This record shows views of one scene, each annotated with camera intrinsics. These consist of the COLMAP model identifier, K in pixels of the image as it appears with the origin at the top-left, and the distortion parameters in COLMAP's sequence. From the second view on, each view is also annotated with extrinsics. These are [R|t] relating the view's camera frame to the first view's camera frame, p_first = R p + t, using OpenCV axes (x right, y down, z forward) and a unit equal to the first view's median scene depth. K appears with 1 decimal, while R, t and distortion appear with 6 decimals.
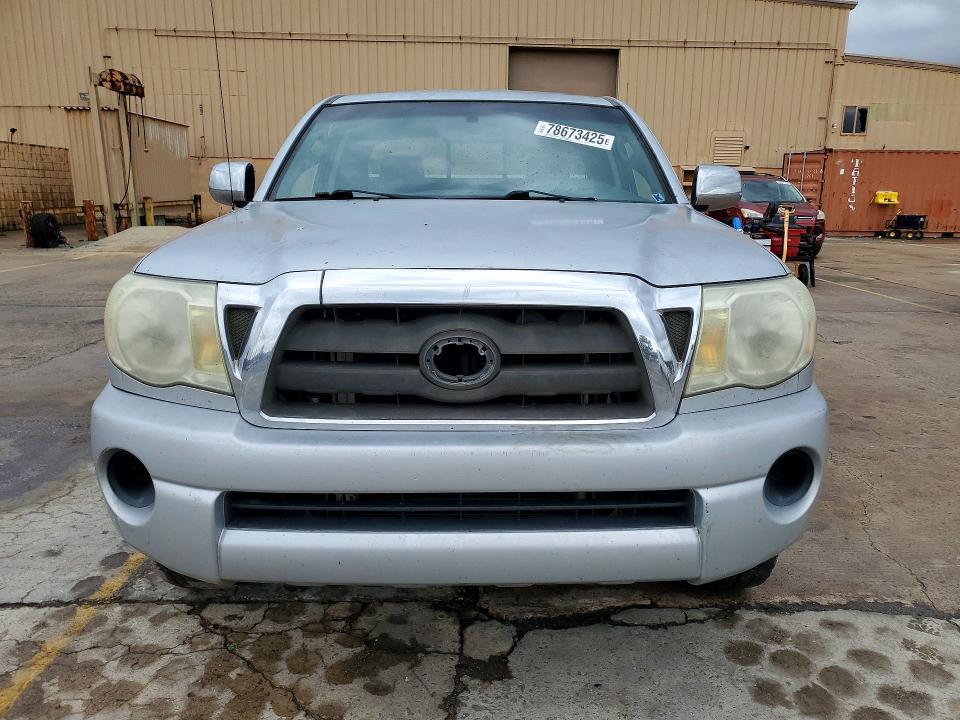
lens RADIAL K [[781.6, 0, 480.0], [0, 781.6, 360.0], [0, 0, 1]] dist [-0.004603, 0.039886]
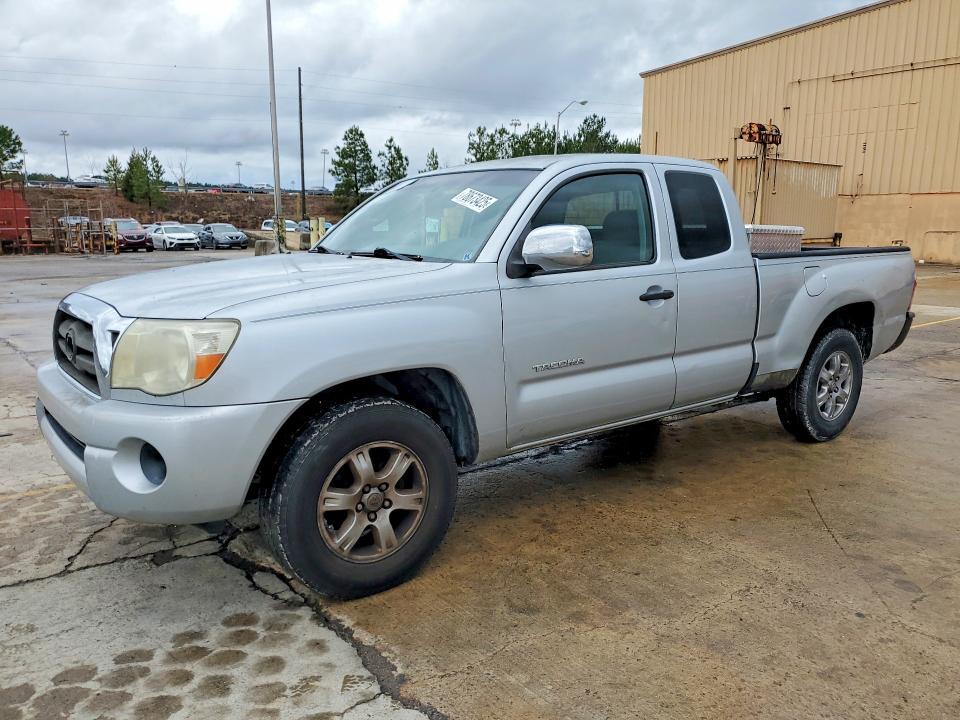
lens RADIAL K [[772.5, 0, 483.7], [0, 772.5, 338.7], [0, 0, 1]] dist [0.004010, 0.003838]
pose [[0.595145, 0.107020, -0.796461, 1.348577], [-0.160200, 0.987000, 0.012915, -0.131580], [0.787489, 0.119907, 0.604552, 0.455187]]
